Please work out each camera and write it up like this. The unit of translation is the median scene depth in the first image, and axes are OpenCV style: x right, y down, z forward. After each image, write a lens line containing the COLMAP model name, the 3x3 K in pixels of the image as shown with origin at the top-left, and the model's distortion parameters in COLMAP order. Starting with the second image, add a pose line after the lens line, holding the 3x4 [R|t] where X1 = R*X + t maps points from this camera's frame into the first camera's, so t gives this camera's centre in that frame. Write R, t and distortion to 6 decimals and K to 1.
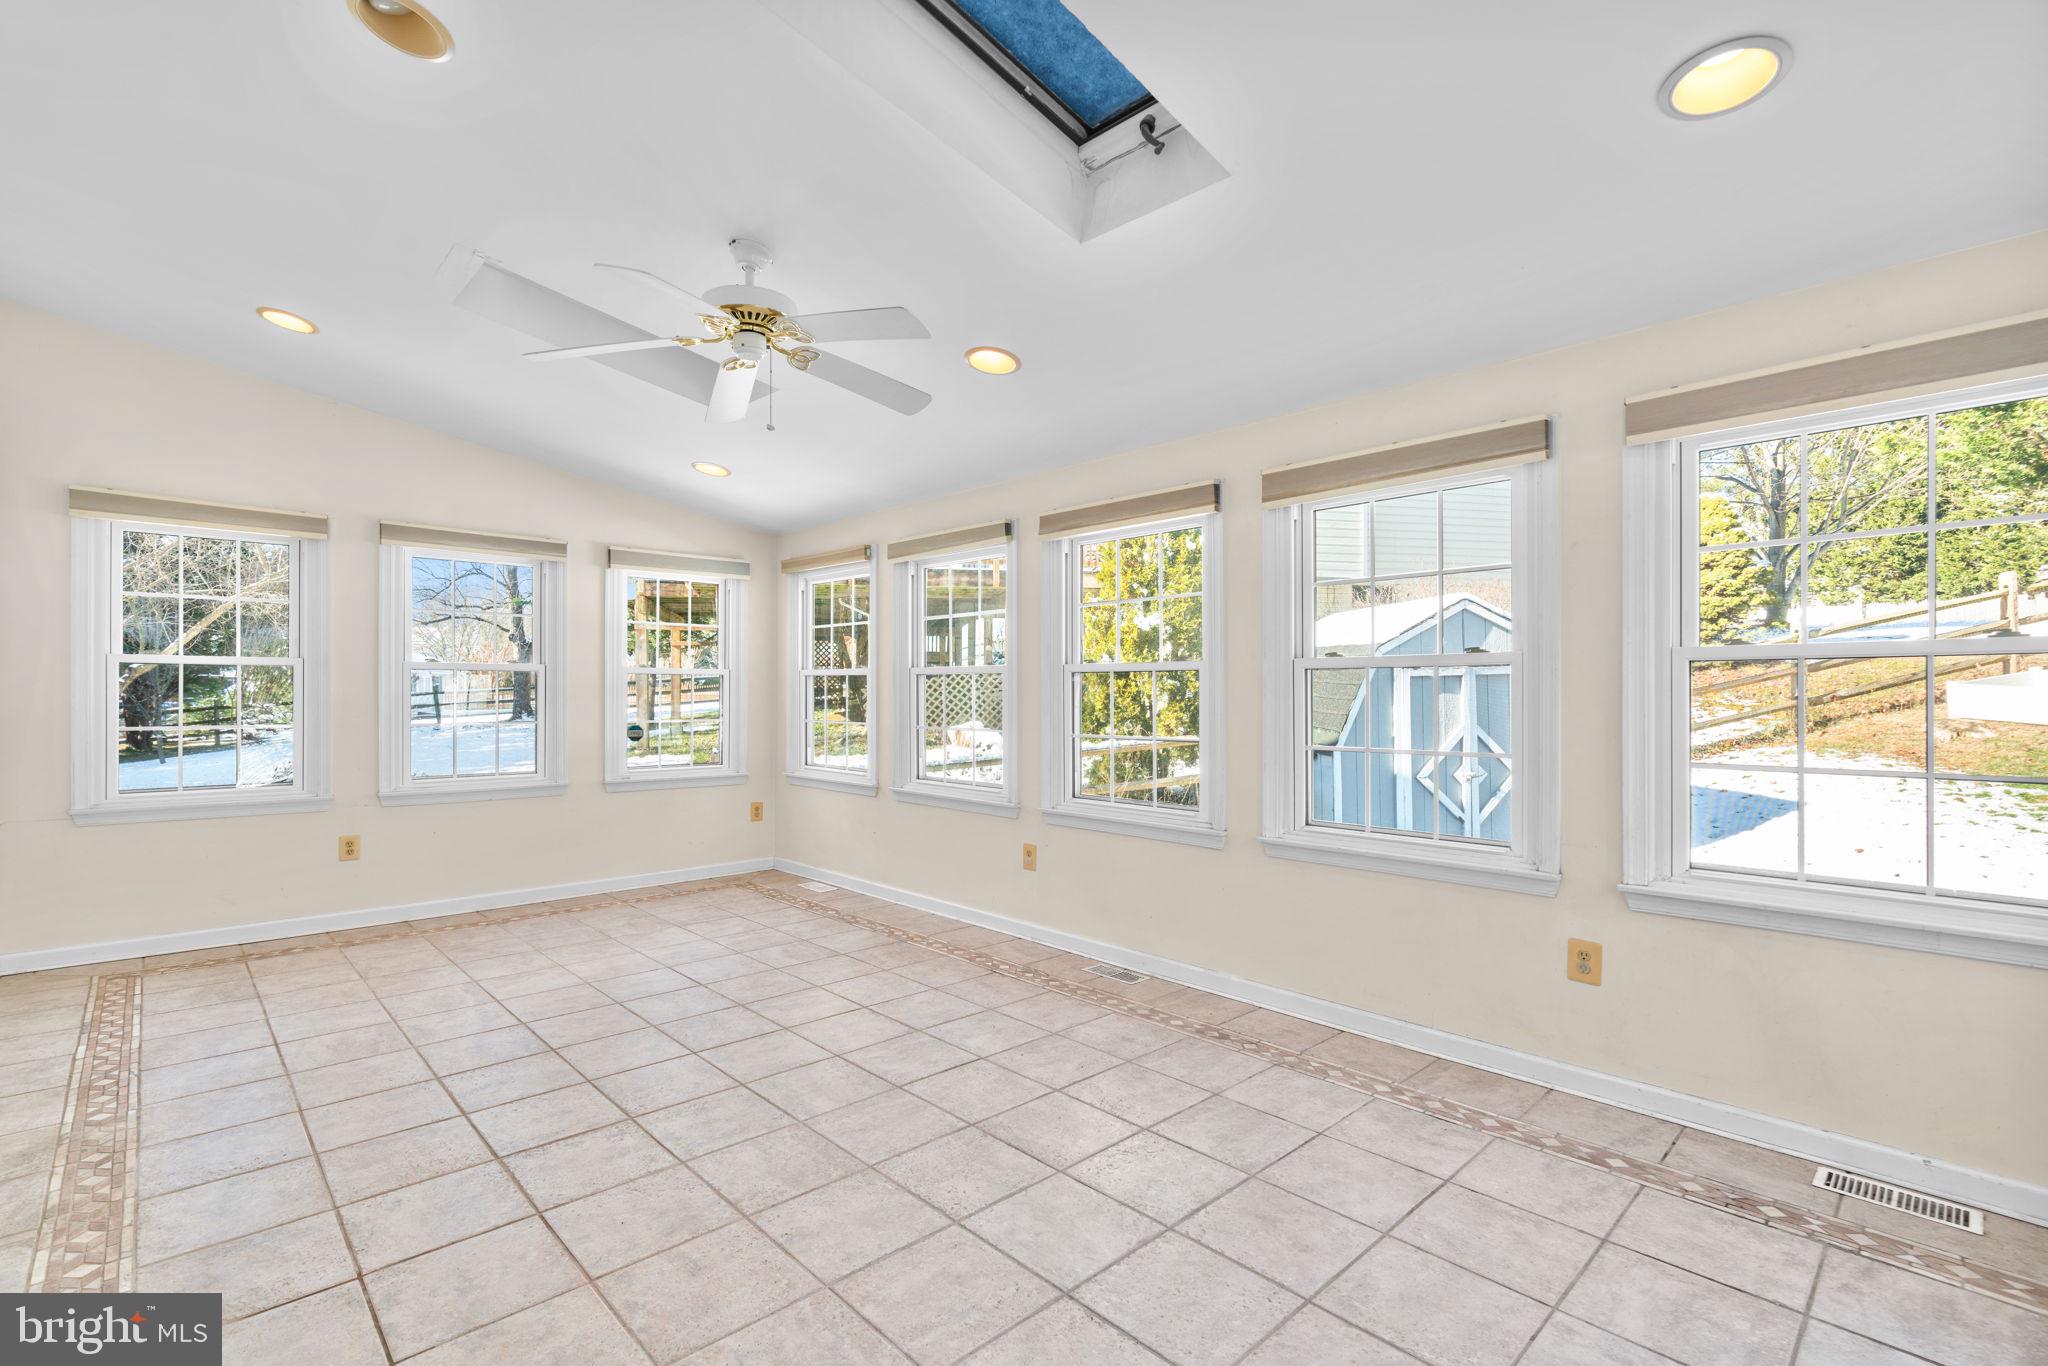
lens RADIAL K [[919.2, 0, 1006.0], [0, 919.2, 682.0], [0, 0, 1]] dist [0.006295, -0.000147]
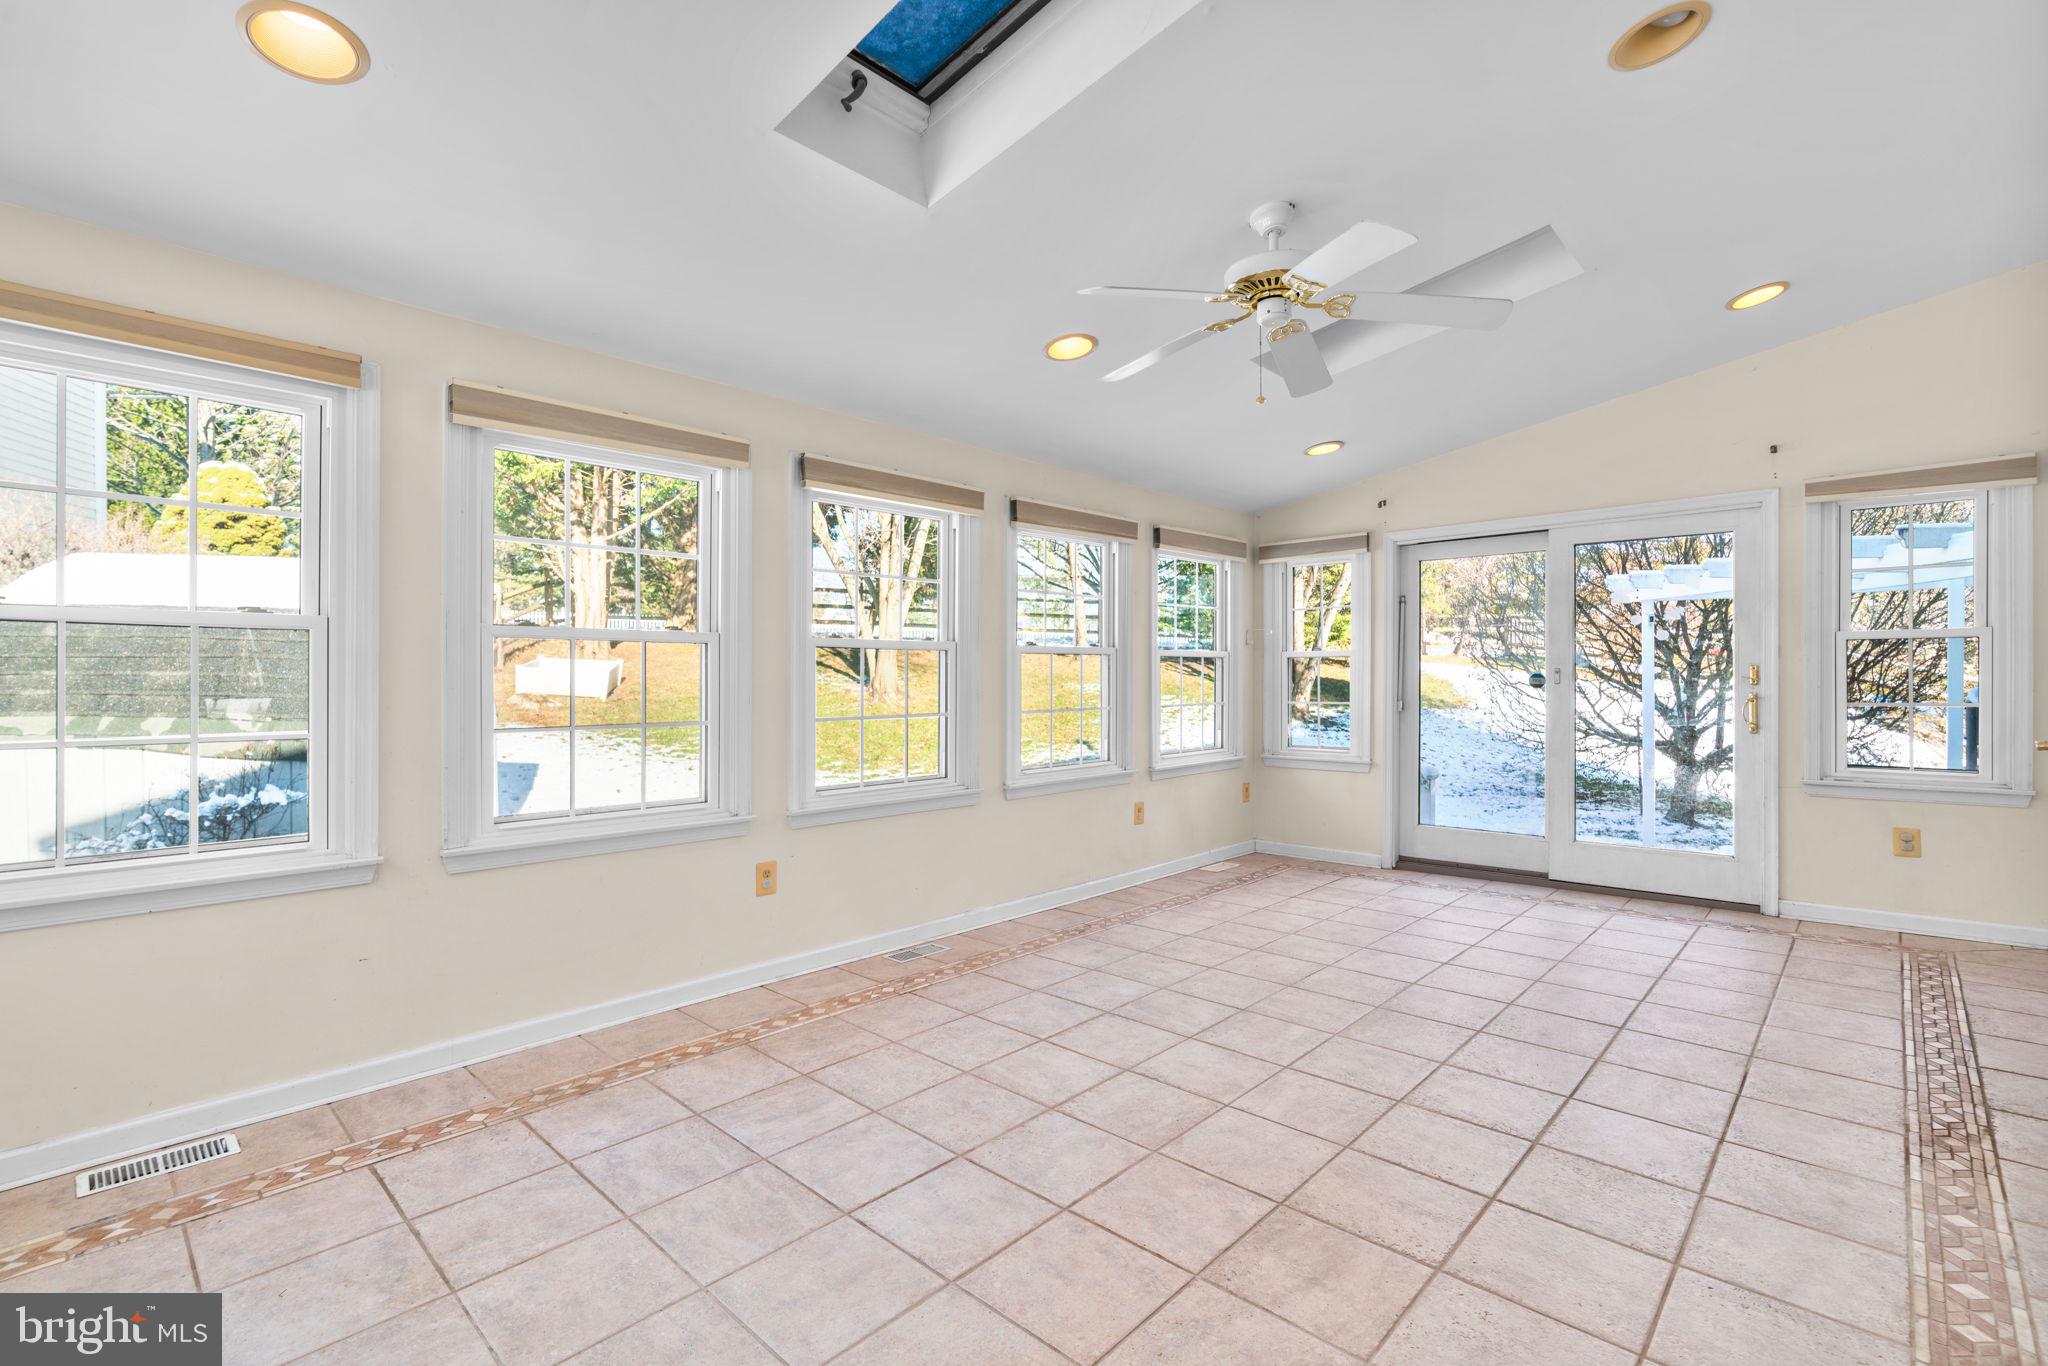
lens RADIAL K [[919.2, 0, 1005.5], [0, 919.2, 687.1], [0, 0, 1]] dist [0.006295, -0.000147]
pose [[-0.059501, -0.007612, 0.998199, -0.985869], [-0.018483, 0.999808, 0.006523, 0.020641], [-0.998057, -0.018061, -0.059631, 1.074065]]
